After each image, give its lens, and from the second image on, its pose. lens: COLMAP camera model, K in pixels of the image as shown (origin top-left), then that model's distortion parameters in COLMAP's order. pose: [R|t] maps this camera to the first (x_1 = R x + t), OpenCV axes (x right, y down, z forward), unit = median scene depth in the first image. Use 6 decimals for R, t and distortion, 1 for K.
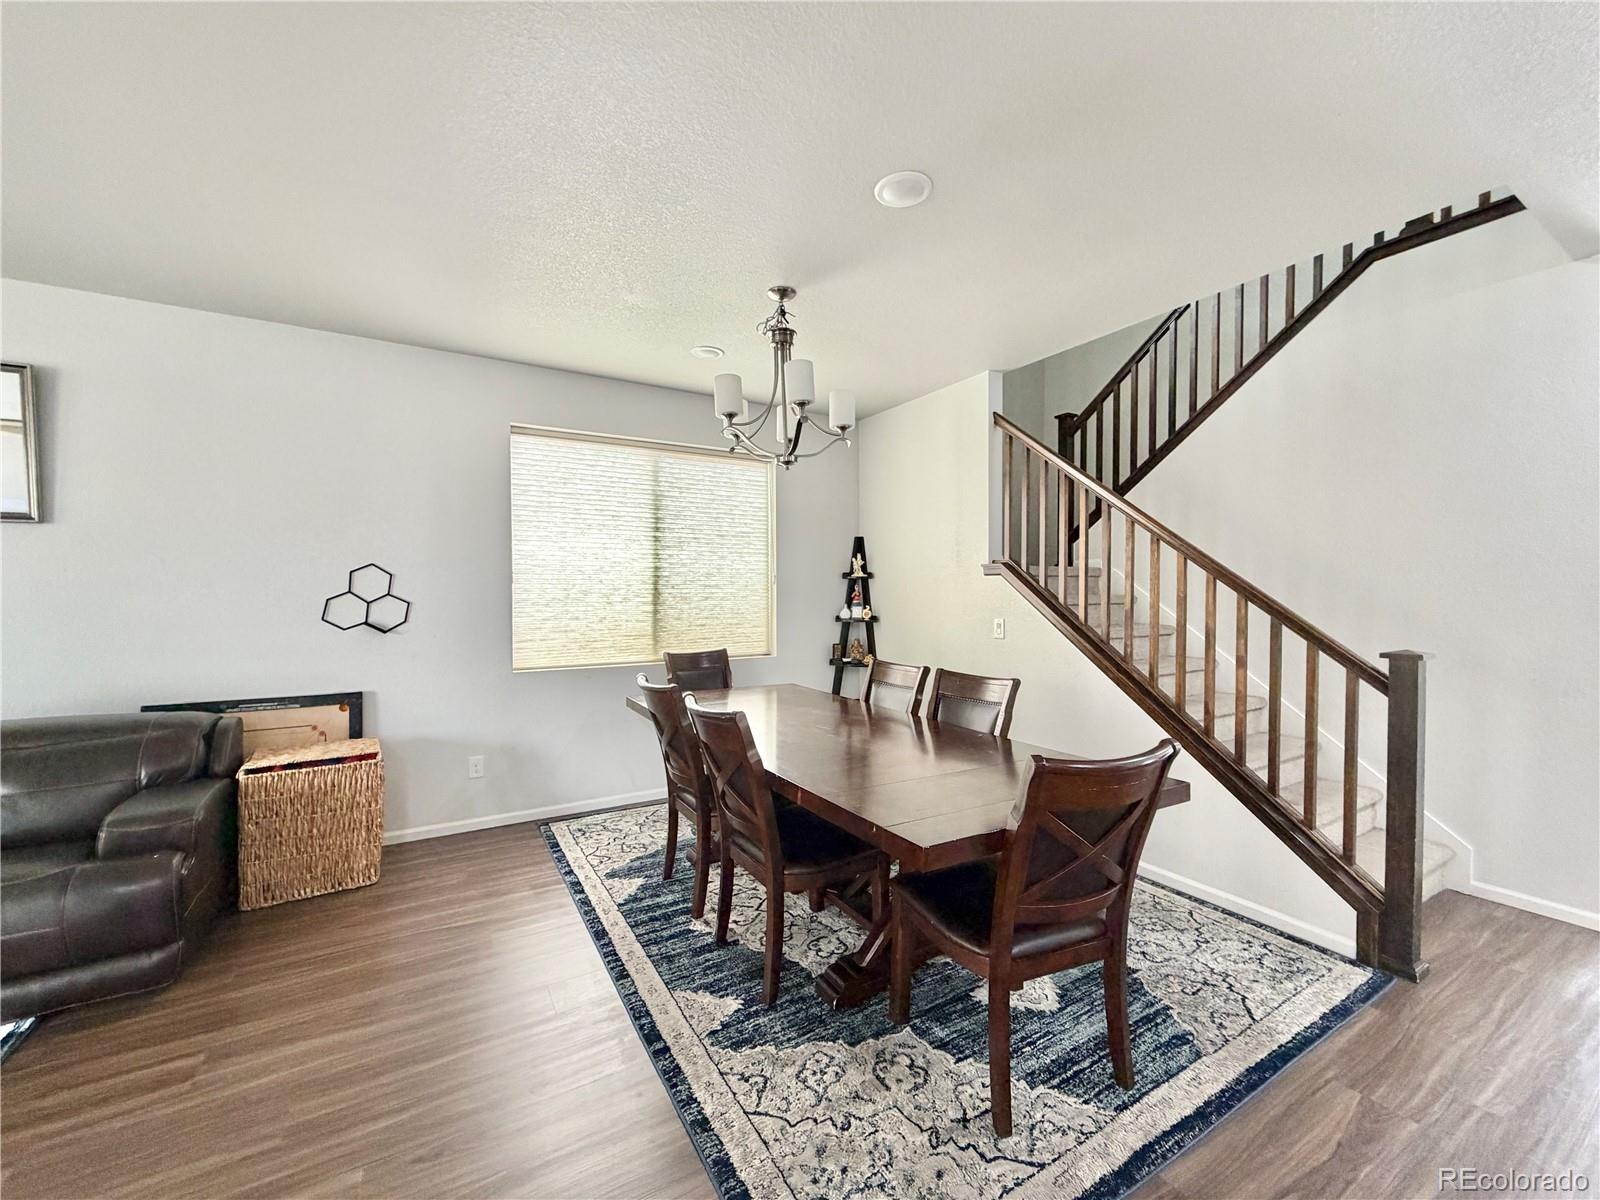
lens RADIAL K [[636.6, 0, 801.4], [0, 636.6, 605.1], [0, 0, 1]] dist [-0.000136, 0.000150]
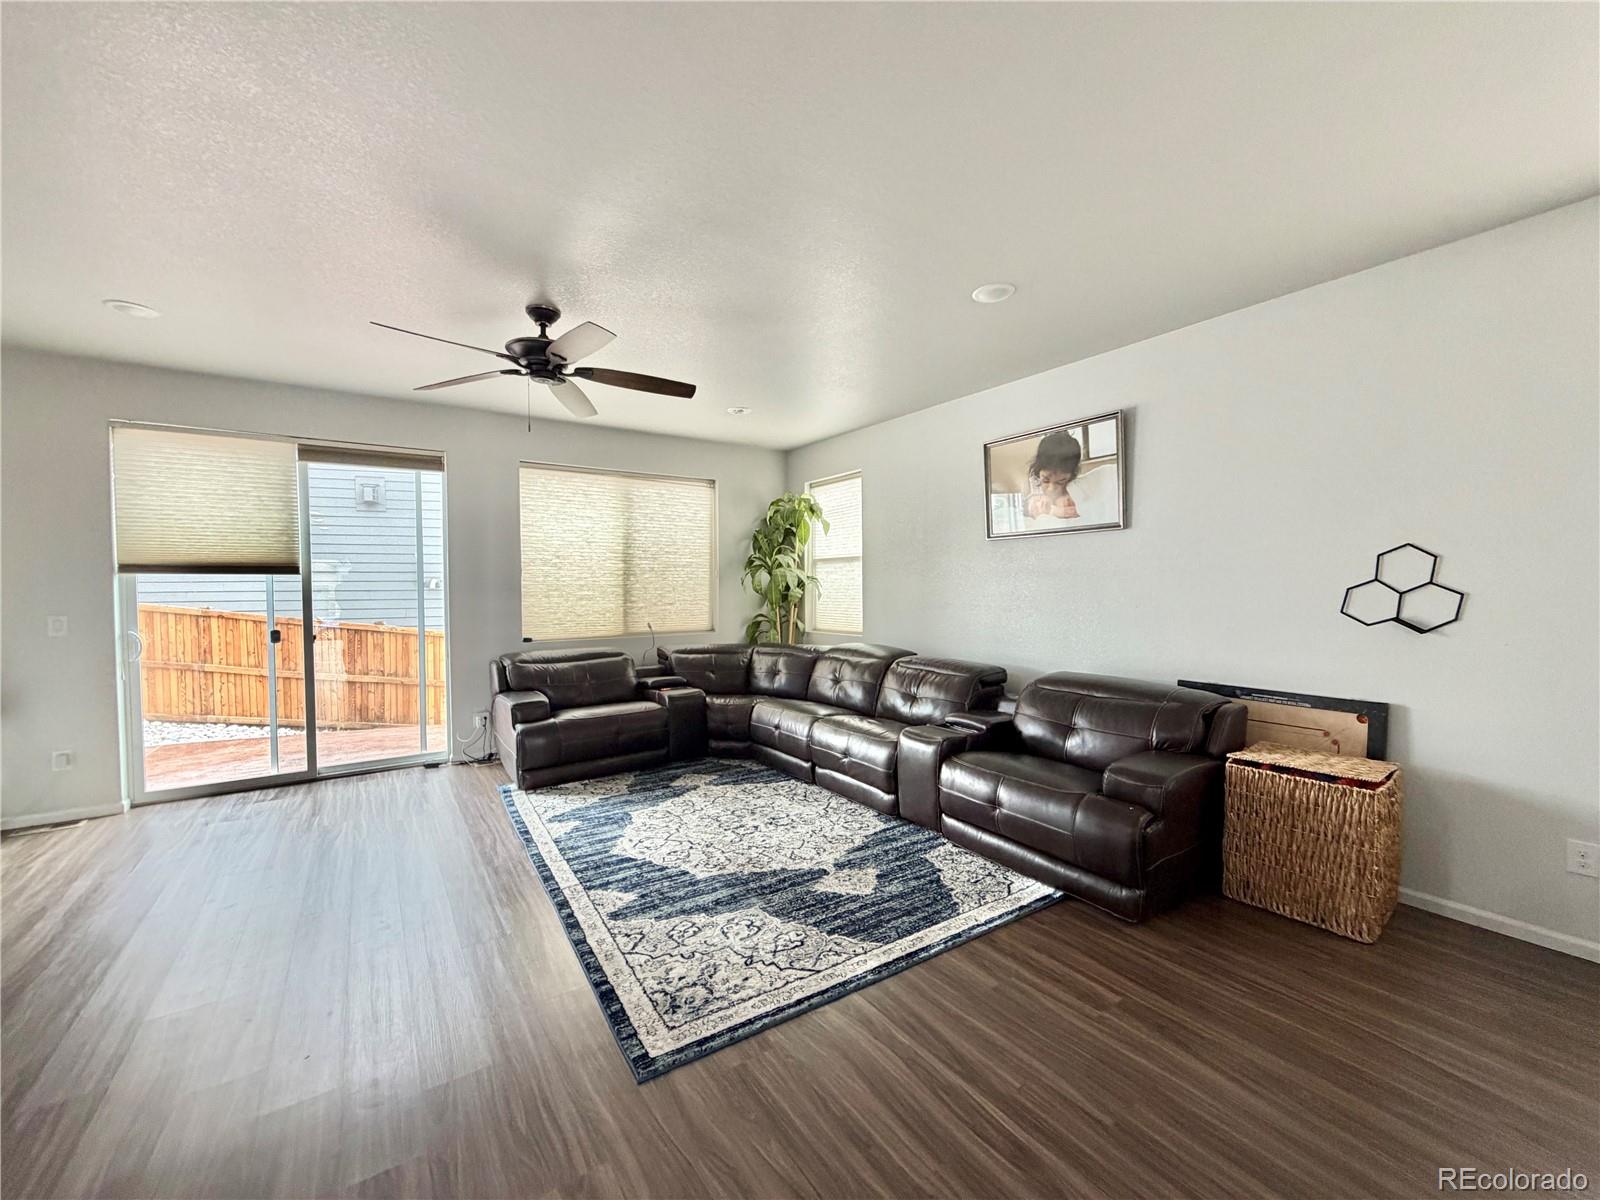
lens RADIAL K [[636.6, 0, 801.4], [0, 636.6, 605.1], [0, 0, 1]] dist [-0.000136, 0.000150]
pose [[0.062703, 0.030121, -0.997578, 0.076789], [-0.014830, 0.999462, 0.029246, -0.001167], [0.997922, 0.012960, 0.063116, 0.255766]]
